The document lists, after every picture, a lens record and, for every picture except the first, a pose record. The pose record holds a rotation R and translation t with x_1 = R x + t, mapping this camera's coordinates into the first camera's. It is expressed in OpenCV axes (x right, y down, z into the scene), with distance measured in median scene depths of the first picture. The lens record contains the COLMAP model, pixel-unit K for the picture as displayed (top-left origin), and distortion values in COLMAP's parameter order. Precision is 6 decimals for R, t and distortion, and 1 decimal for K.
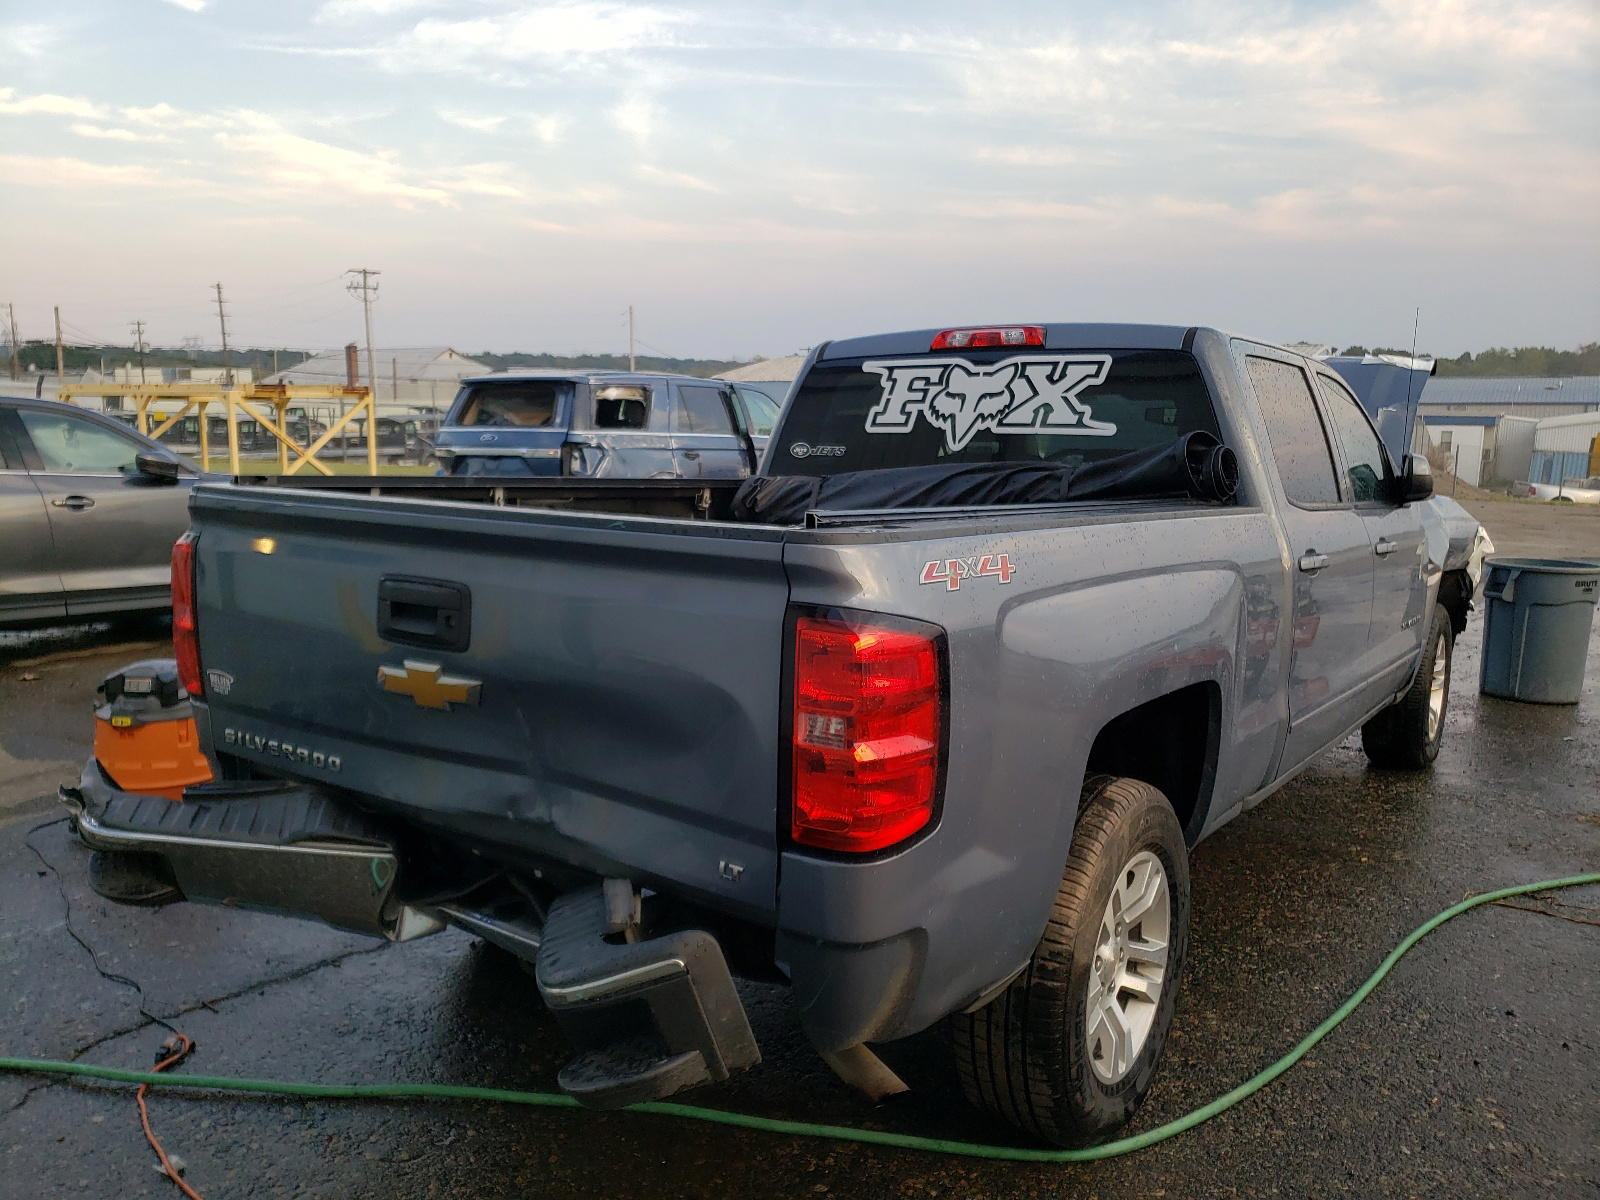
lens RADIAL K [[1323.6, 0, 782.0], [0, 1323.6, 598.3], [0, 0, 1]] dist [0.146242, -0.175567]
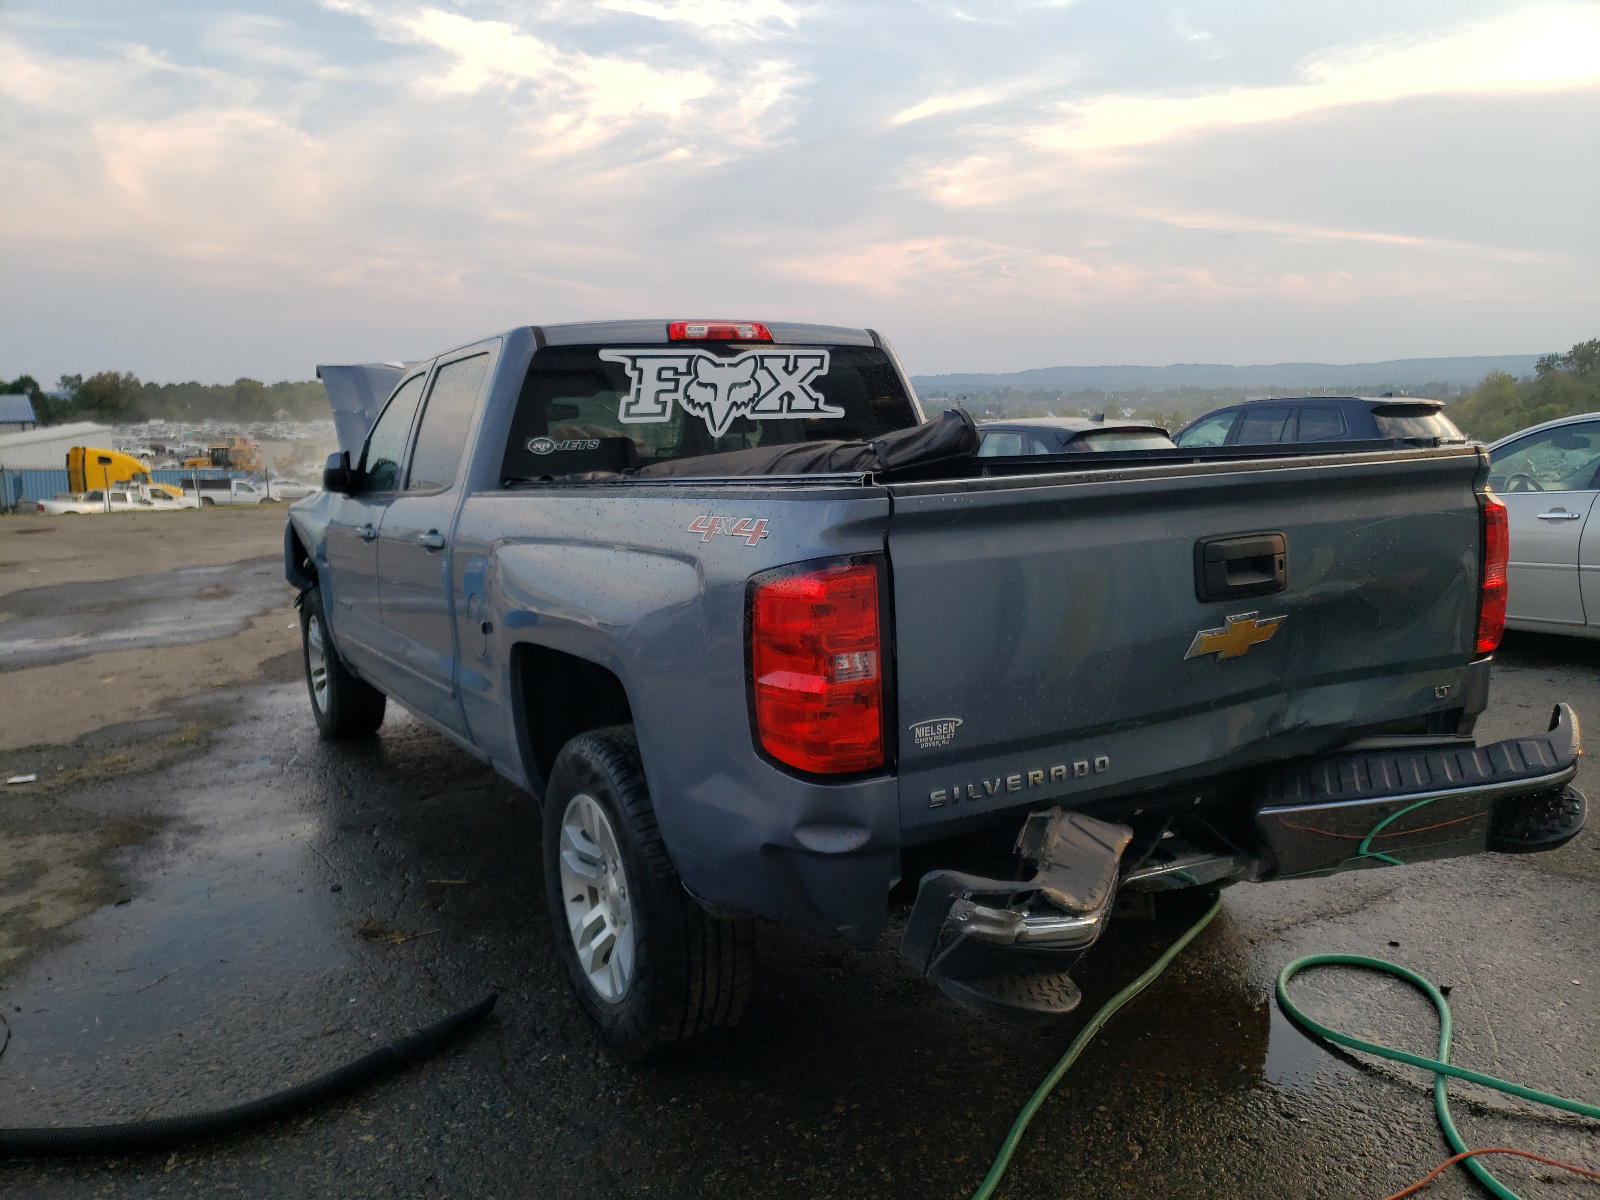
lens RADIAL K [[1323.6, 0, 782.0], [0, 1323.6, 598.3], [0, 0, 1]] dist [0.146242, -0.175567]
pose [[0.379676, -0.141761, 0.914194, -0.833102], [0.158369, 0.983562, 0.086745, -0.069350], [-0.911463, 0.111845, 0.395885, 0.556283]]
